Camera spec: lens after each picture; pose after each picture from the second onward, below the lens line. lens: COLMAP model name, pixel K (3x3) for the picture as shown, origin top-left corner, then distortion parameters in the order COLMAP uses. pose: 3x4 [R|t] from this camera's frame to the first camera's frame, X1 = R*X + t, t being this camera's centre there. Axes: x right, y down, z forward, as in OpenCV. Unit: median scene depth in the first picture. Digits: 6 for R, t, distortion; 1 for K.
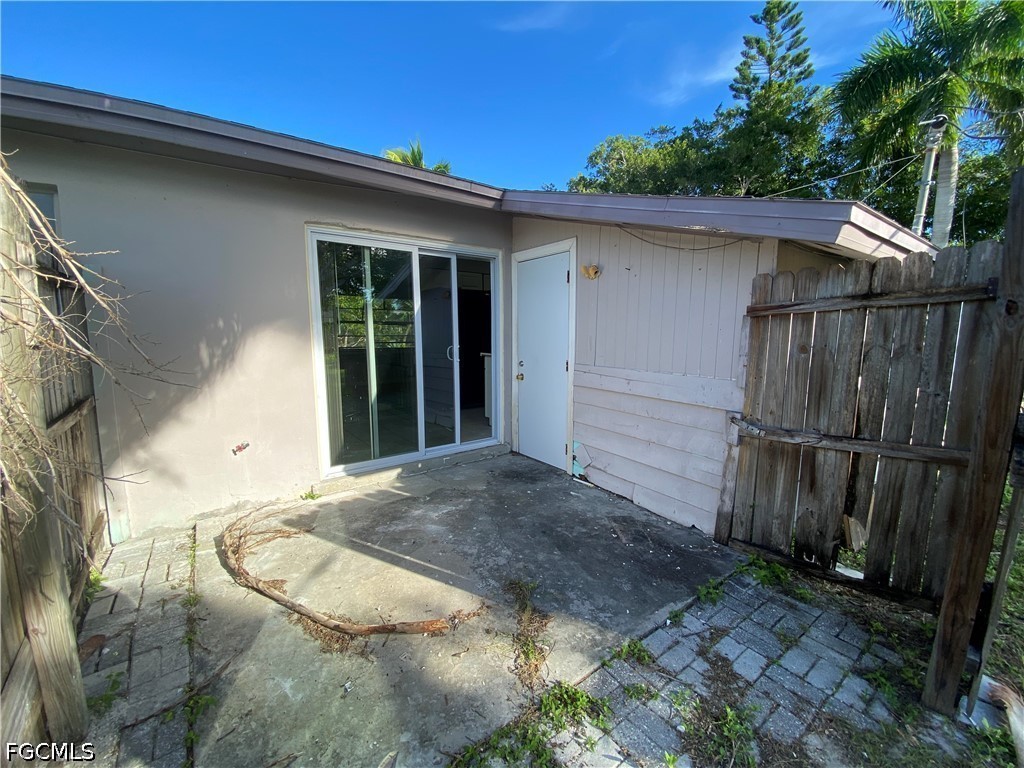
lens RADIAL K [[421.6, 0, 510.9], [0, 421.6, 386.1], [0, 0, 1]] dist [0.005820, -0.011000]
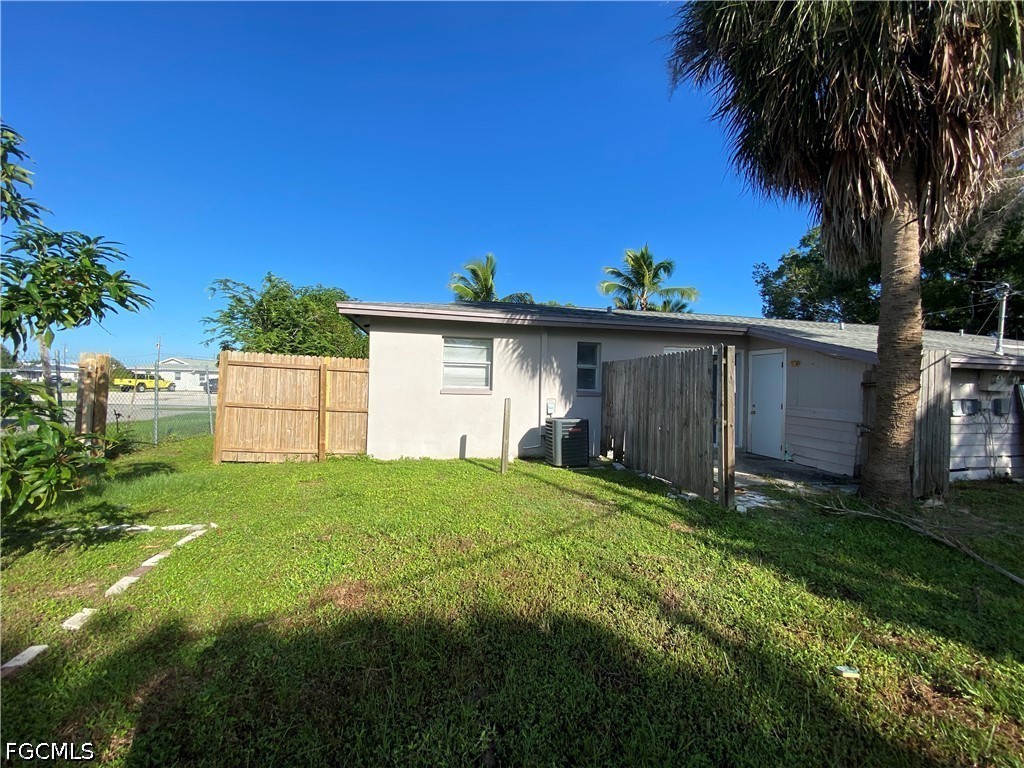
lens RADIAL K [[421.6, 0, 514.9], [0, 421.6, 380.9], [0, 0, 1]] dist [0.005820, -0.011000]
pose [[0.909812, 0.017828, -0.414637, -0.240417], [-0.076713, 0.989085, -0.125799, 0.224738], [0.407869, 0.146261, 0.901249, -1.693911]]
